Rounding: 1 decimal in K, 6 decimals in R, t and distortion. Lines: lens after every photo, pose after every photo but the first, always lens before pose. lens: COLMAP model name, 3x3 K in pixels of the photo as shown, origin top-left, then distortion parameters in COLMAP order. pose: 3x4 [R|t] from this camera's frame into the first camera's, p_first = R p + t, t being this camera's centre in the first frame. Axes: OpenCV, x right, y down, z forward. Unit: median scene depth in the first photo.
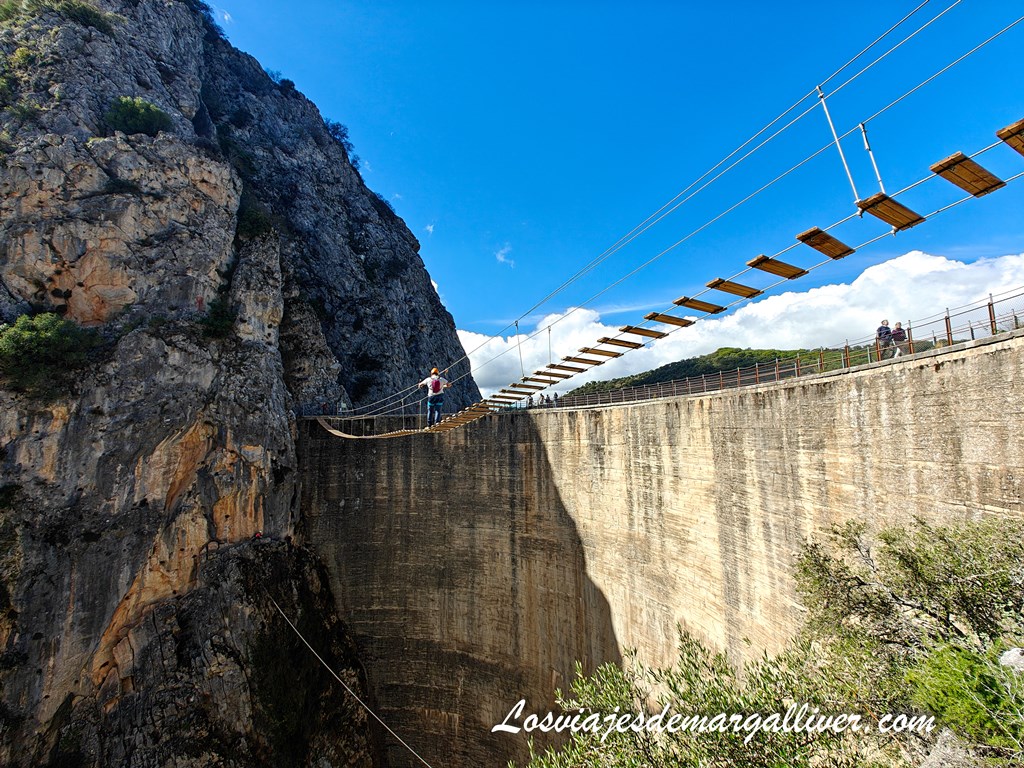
lens RADIAL K [[424.4, 0, 514.1], [0, 424.4, 385.1], [0, 0, 1]] dist [0.002245, 0.000524]
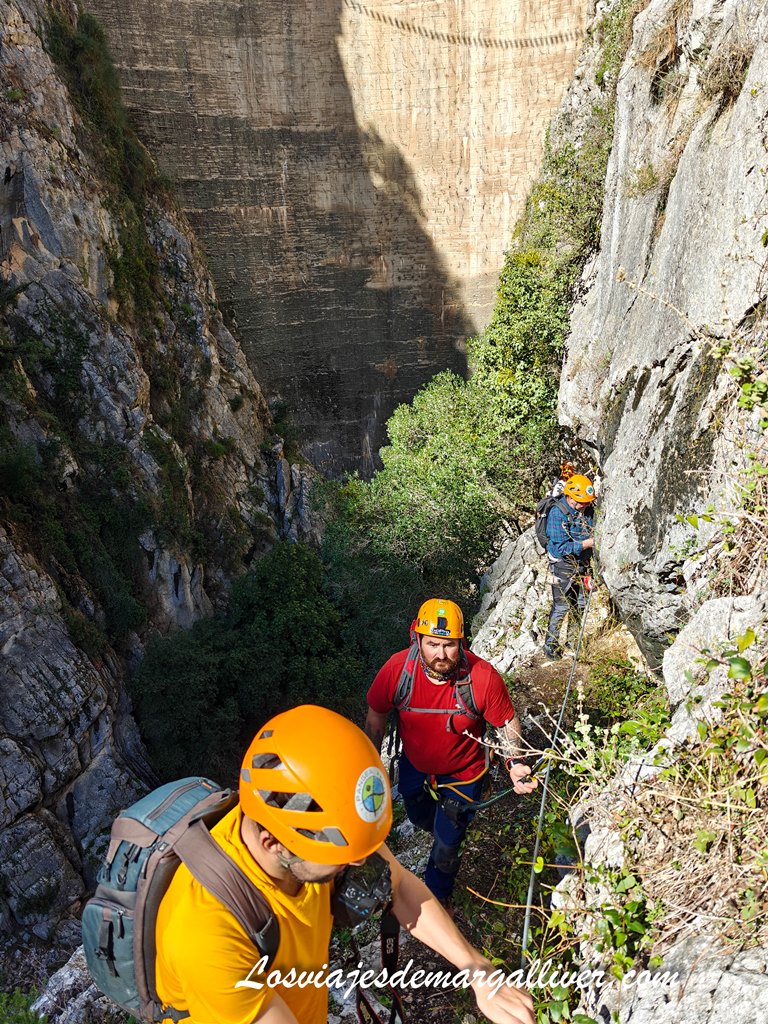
lens RADIAL K [[722.4, 0, 381.5], [0, 722.4, 510.3], [0, 0, 1]] dist [0.007614, -0.003434]
pose [[0.797905, -0.216593, 0.562526, -0.857876], [-0.035732, 0.914578, 0.402829, 0.725203], [-0.601724, -0.341519, 0.722007, -0.284496]]
